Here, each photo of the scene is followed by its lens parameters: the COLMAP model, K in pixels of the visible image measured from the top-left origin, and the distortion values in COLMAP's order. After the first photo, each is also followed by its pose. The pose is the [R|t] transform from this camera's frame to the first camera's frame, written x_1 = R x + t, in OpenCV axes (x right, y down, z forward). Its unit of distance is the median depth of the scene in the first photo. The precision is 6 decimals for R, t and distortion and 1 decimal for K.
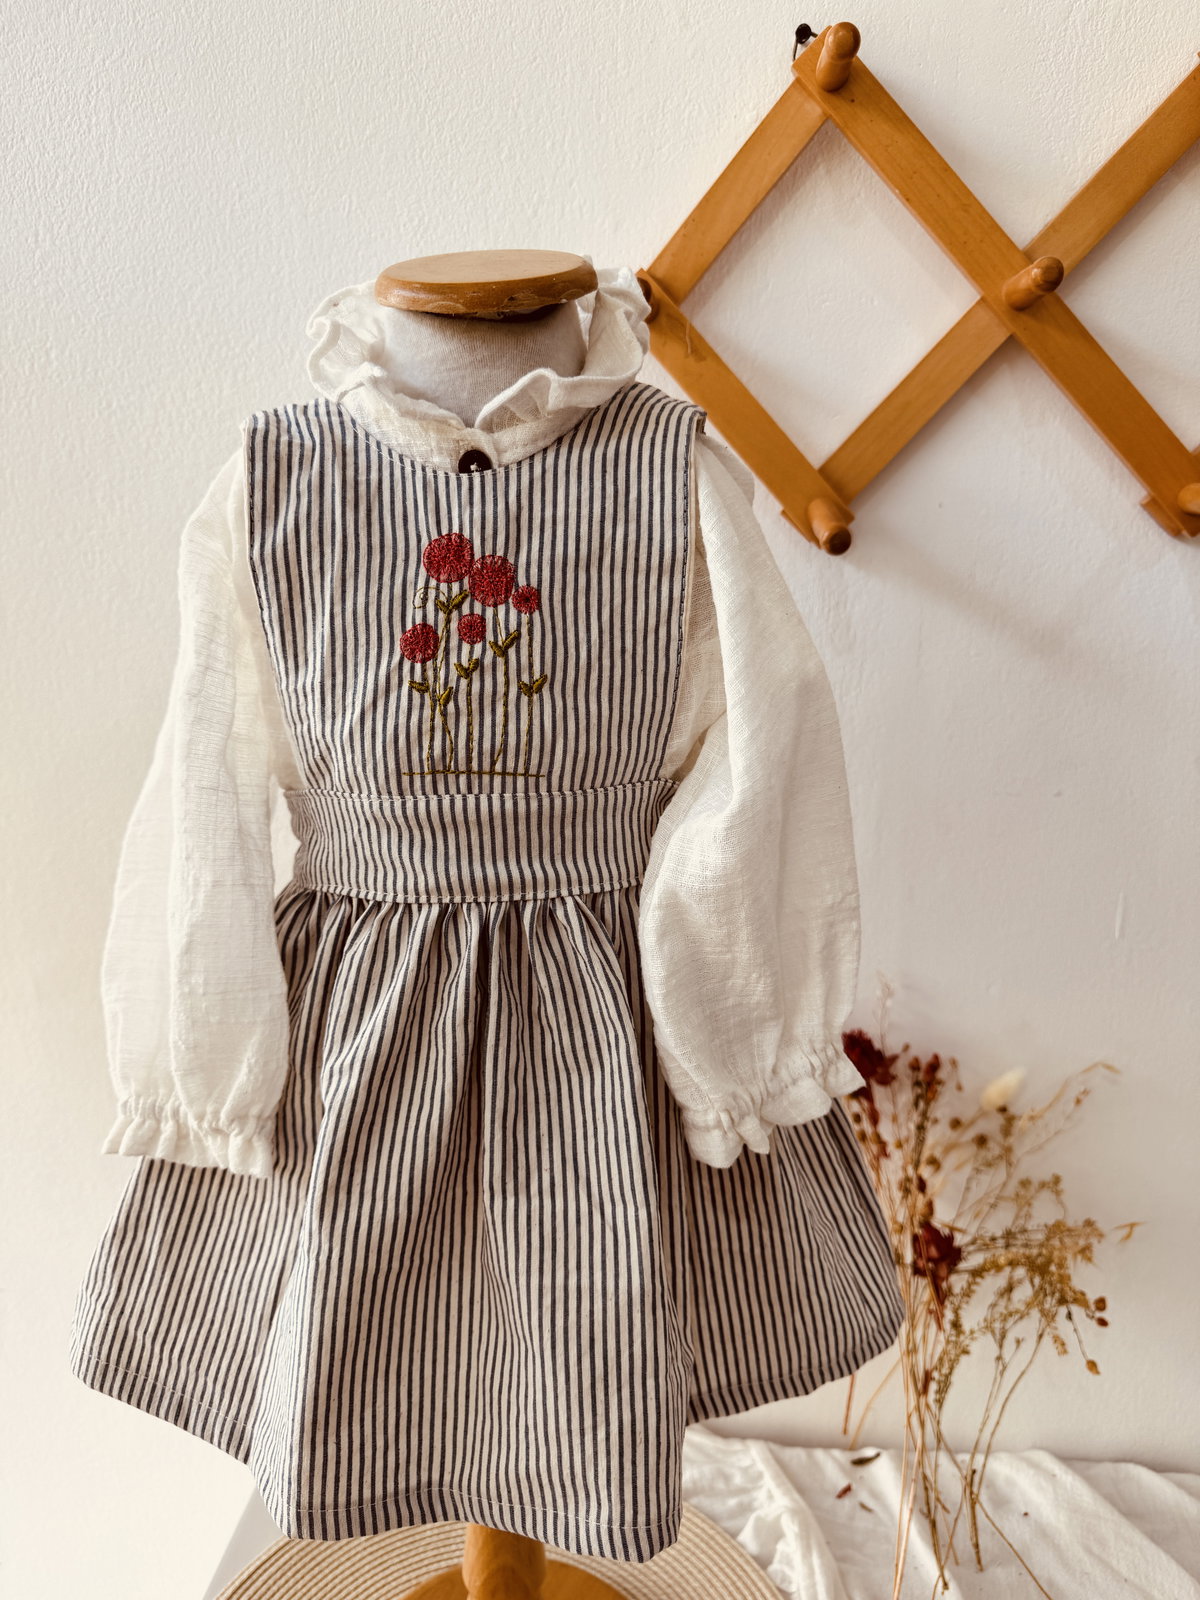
lens RADIAL K [[1155.7, 0, 605.7], [0, 1155.7, 821.3], [0, 0, 1]] dist [-0.020157, -0.001939]
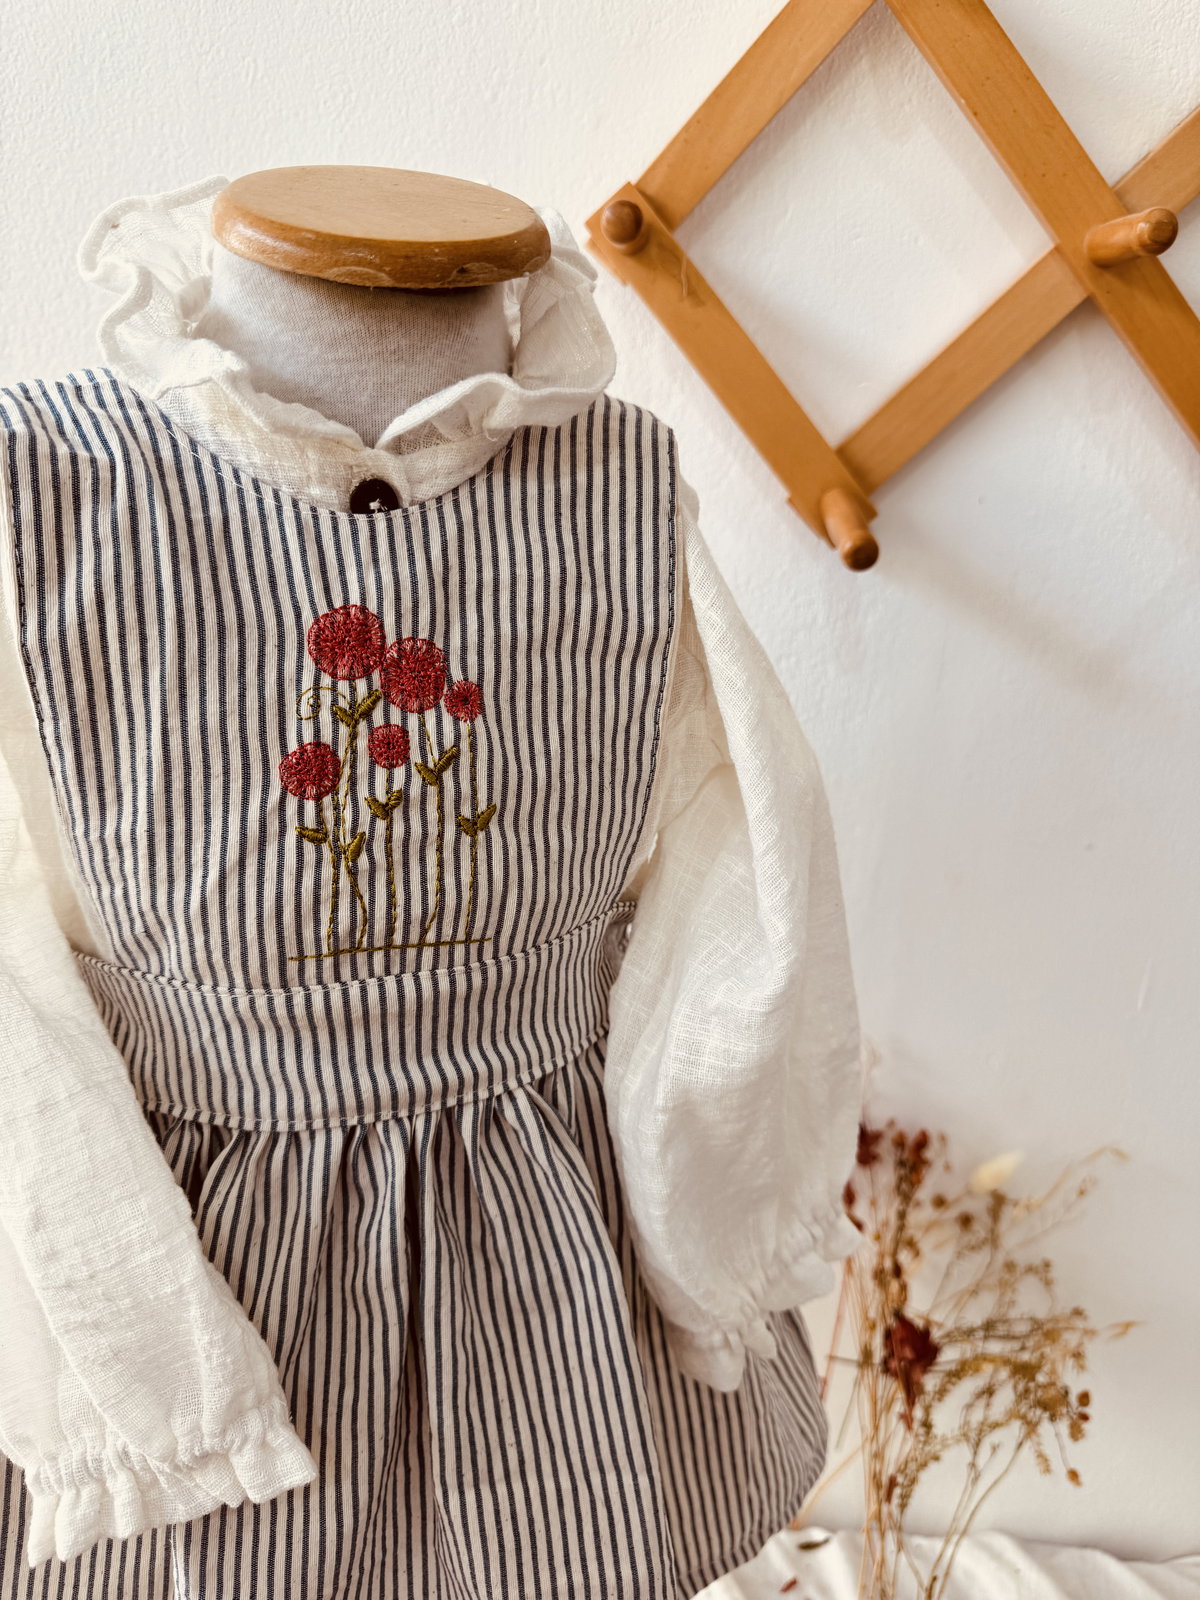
lens RADIAL K [[1155.7, 0, 581.3], [0, 1155.7, 798.9], [0, 0, 1]] dist [-0.020157, -0.001939]
pose [[0.998357, 0.033931, 0.046168, -0.021013], [-0.037523, 0.996145, 0.079290, -0.112821], [-0.043300, -0.080892, 0.995782, 0.174691]]
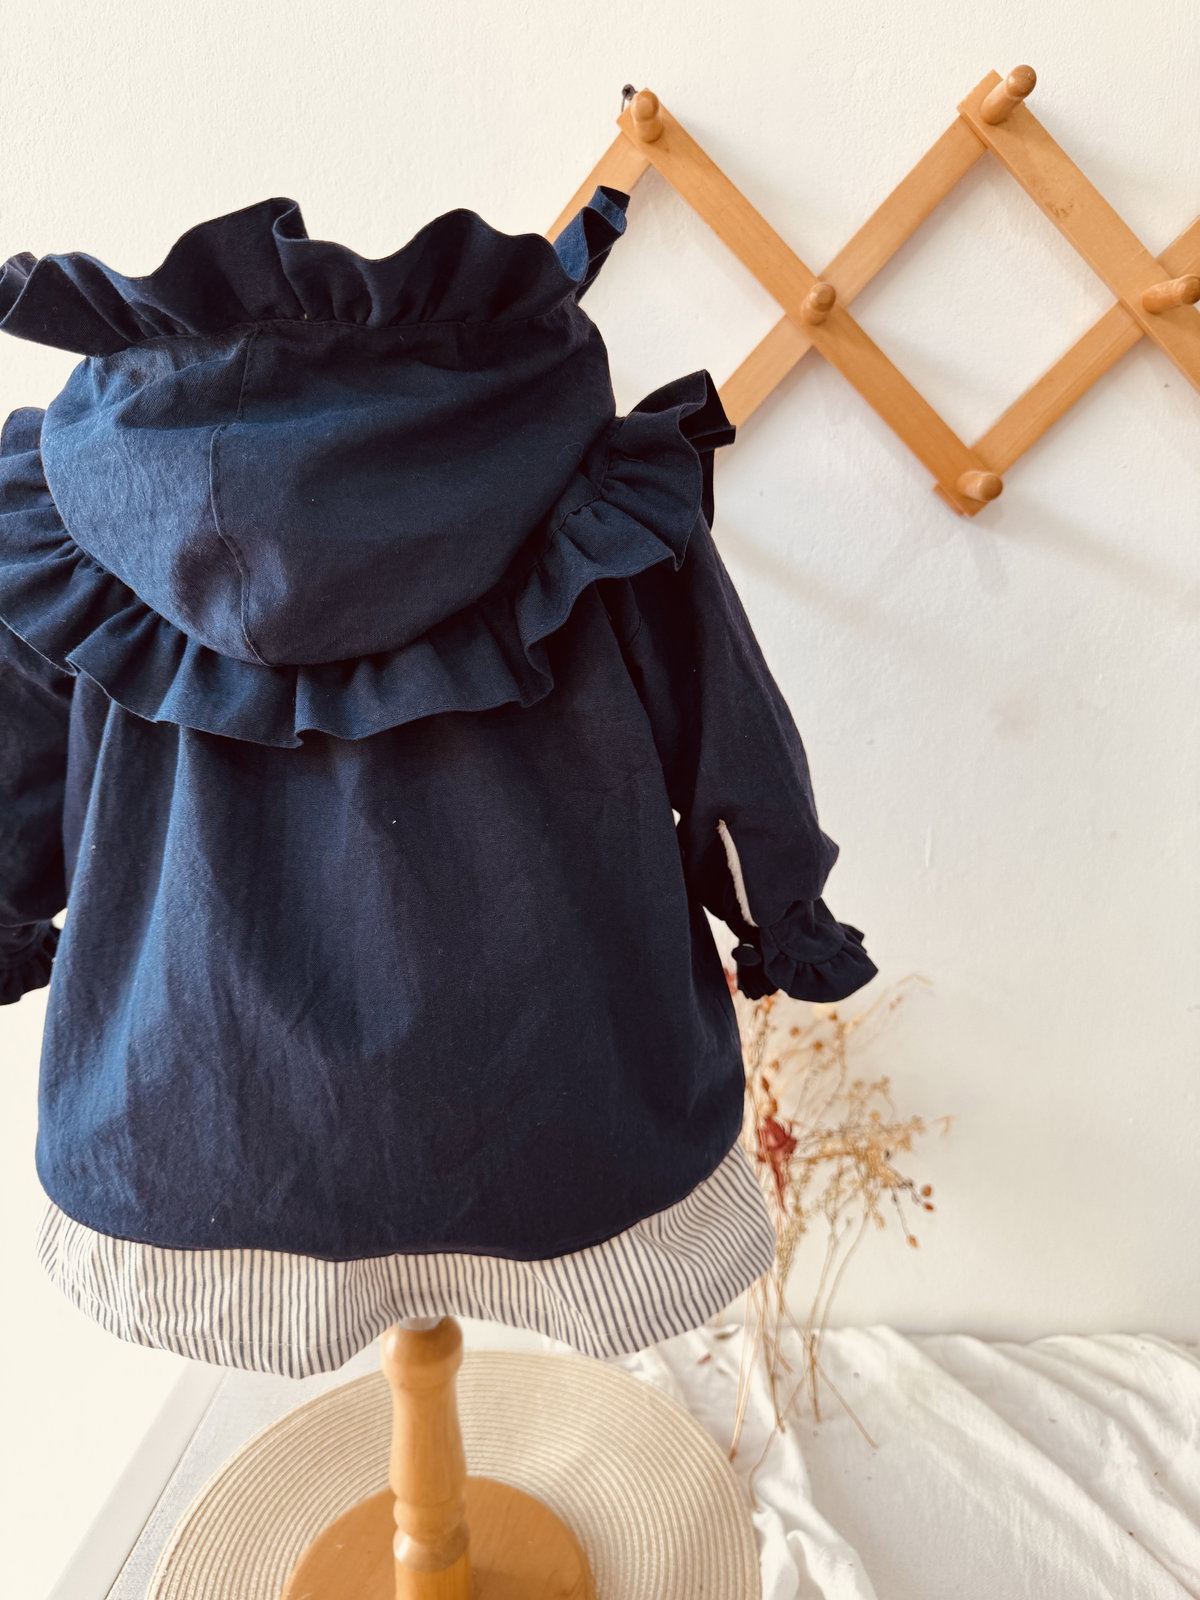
lens RADIAL K [[1155.7, 0, 574.7], [0, 1155.7, 800.2], [0, 0, 1]] dist [-0.020157, -0.001939]
pose [[0.999942, -0.009740, -0.004533, 0.099867], [0.009736, 0.999952, -0.000769, 0.034126], [0.004540, 0.000725, 0.999989, -0.155040]]
